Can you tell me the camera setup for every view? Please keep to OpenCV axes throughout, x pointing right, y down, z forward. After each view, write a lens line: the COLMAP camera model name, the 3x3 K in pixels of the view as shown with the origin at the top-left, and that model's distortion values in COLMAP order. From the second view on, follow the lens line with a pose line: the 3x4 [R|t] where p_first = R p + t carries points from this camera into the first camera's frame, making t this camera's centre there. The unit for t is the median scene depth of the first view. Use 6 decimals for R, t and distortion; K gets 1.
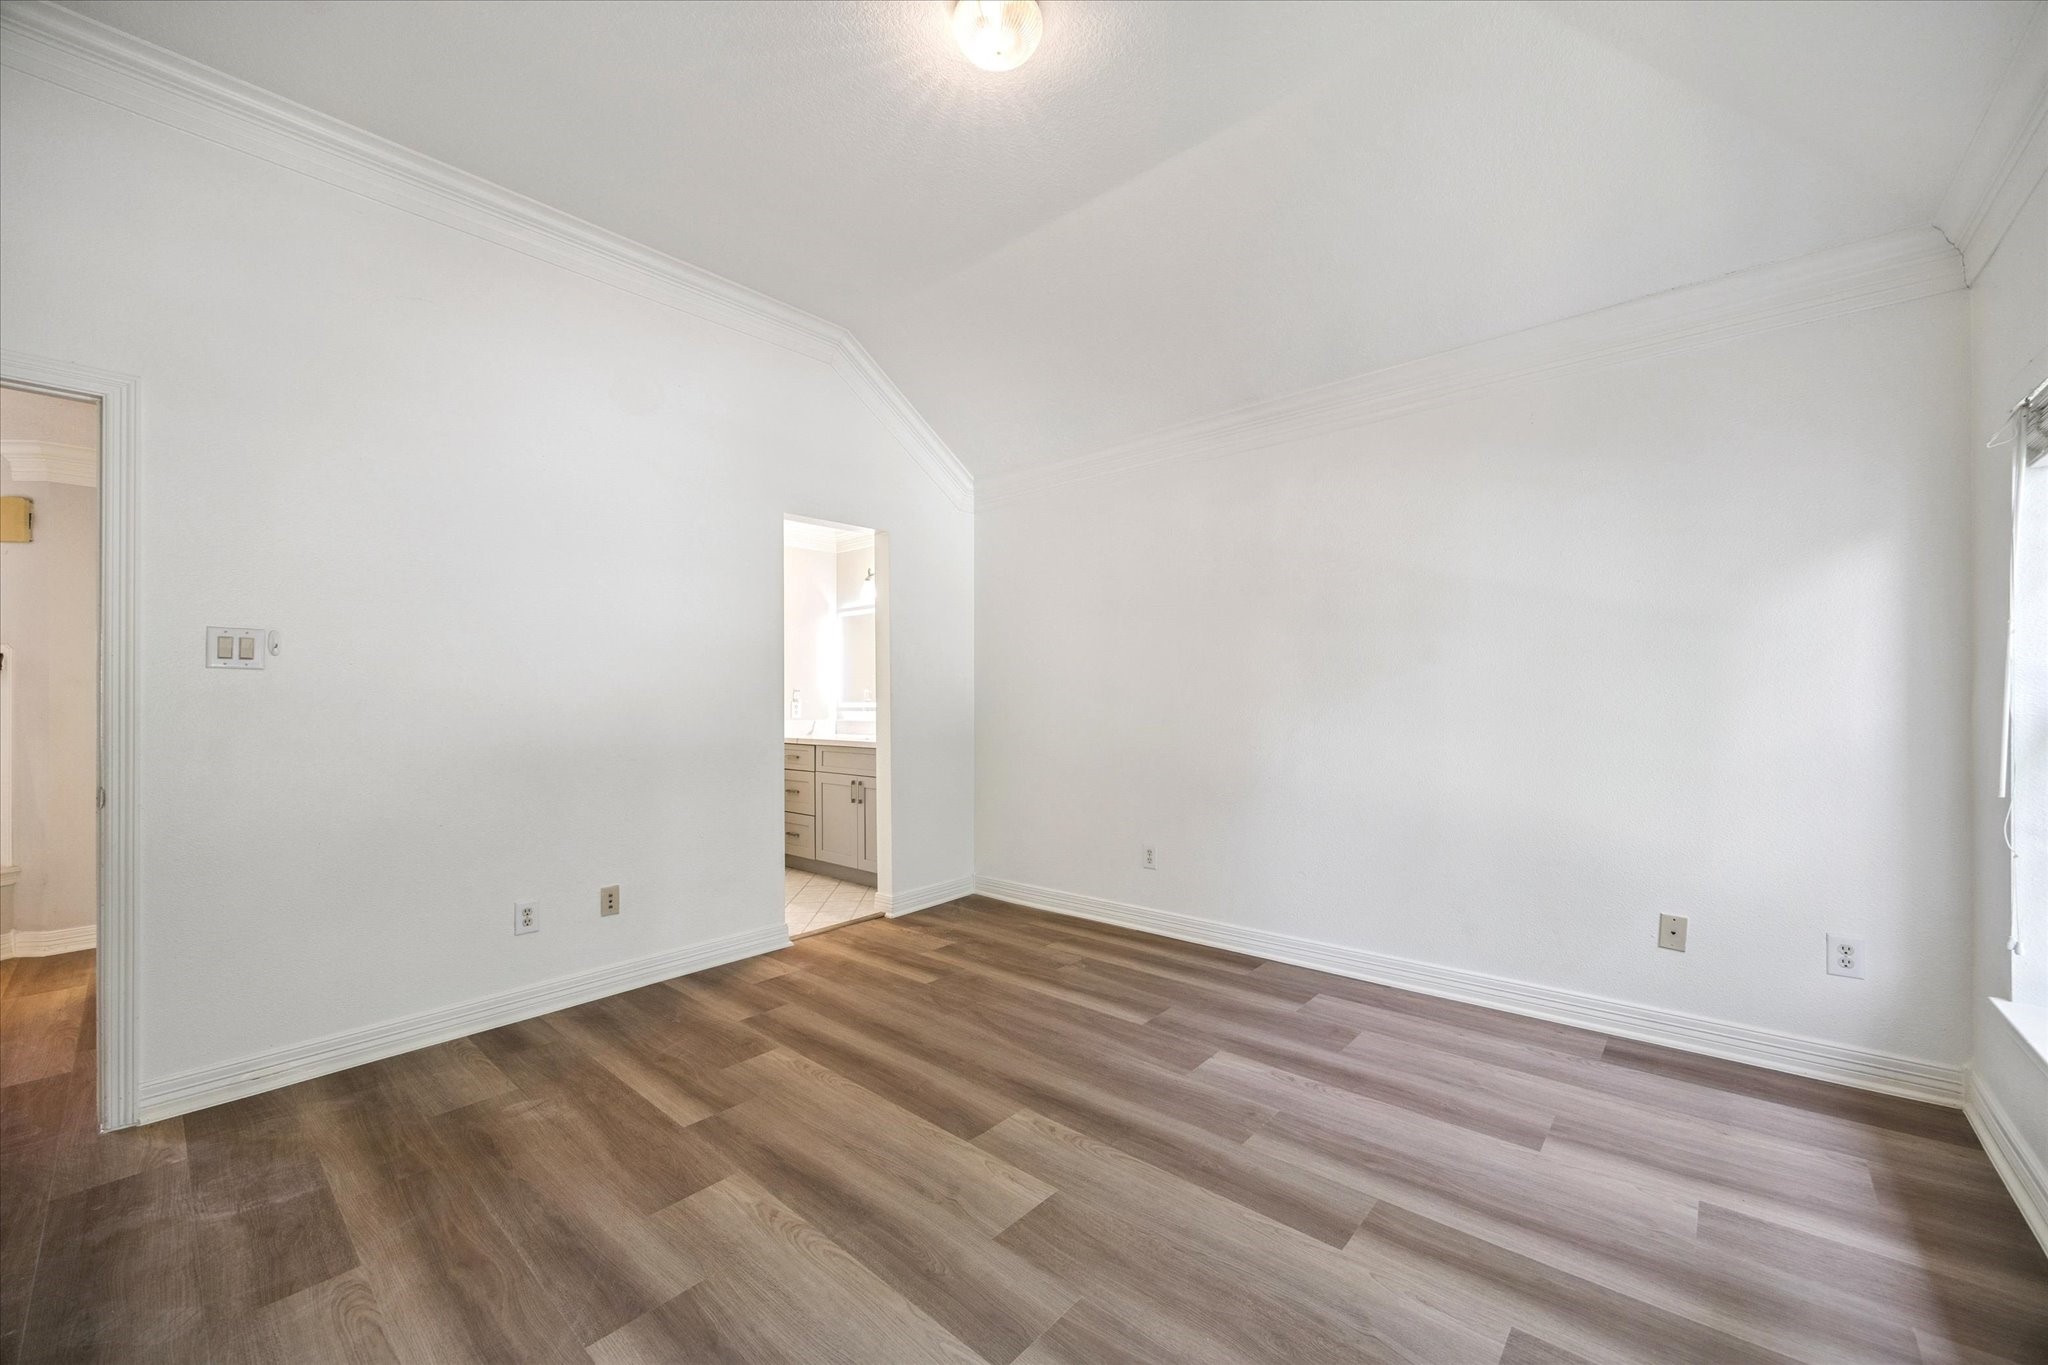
lens RADIAL K [[805.7, 0, 1026.3], [0, 805.7, 690.6], [0, 0, 1]] dist [-0.001465, -0.000071]
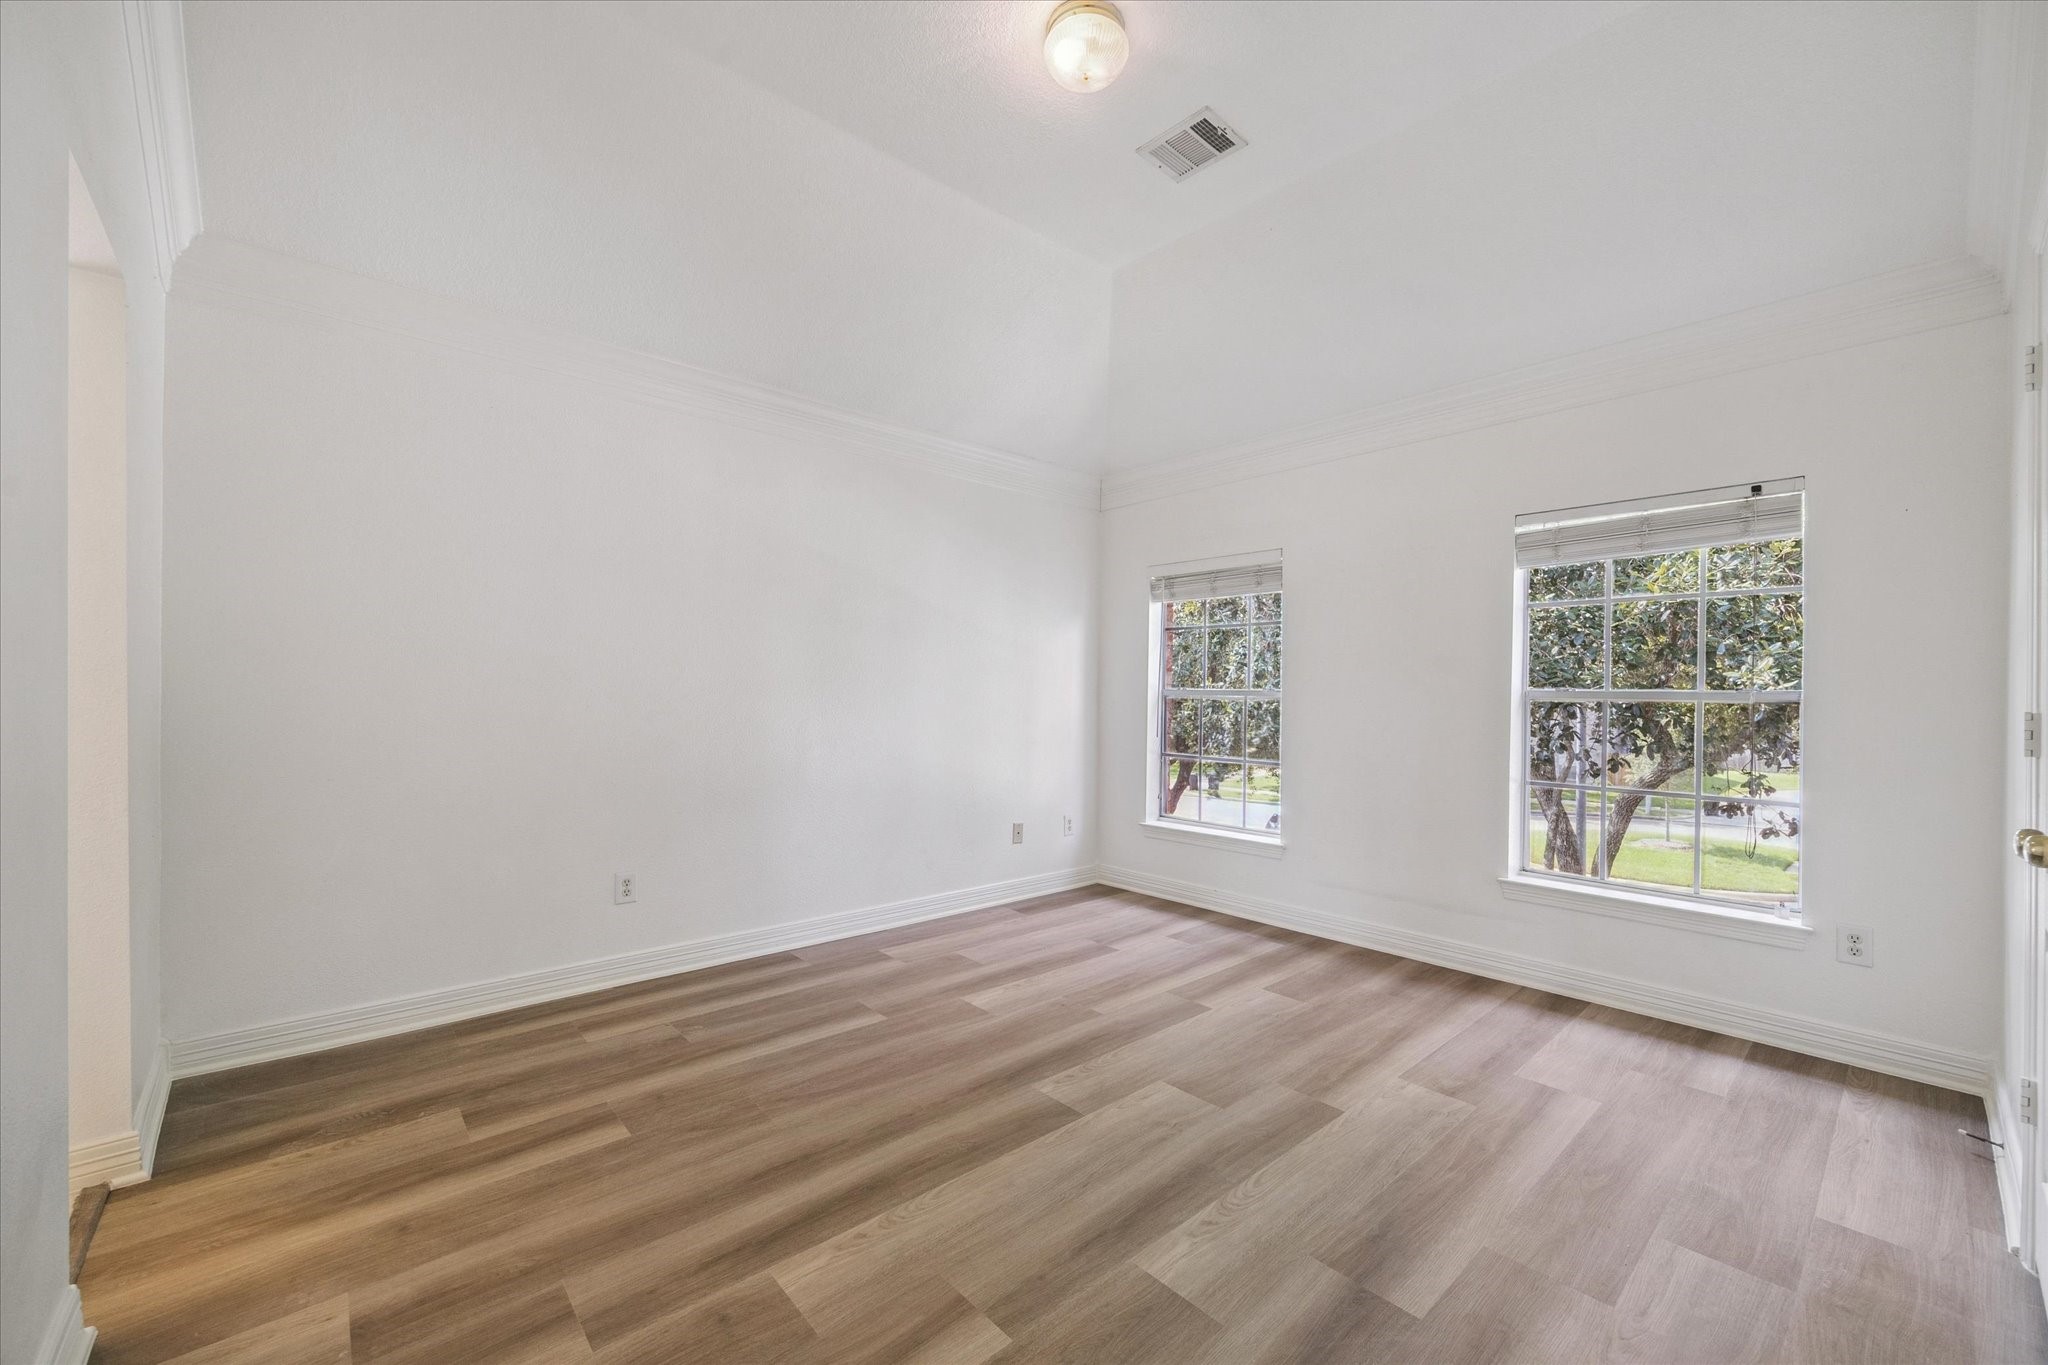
lens RADIAL K [[817.2, 0, 1022.9], [0, 817.2, 712.0], [0, 0, 1]] dist [0.001470, 0.000221]
pose [[0.102672, -0.005453, 0.994700, -0.871767], [-0.021932, 0.999729, 0.007744, 0.021008], [-0.994473, -0.022611, 0.102525, 0.752714]]
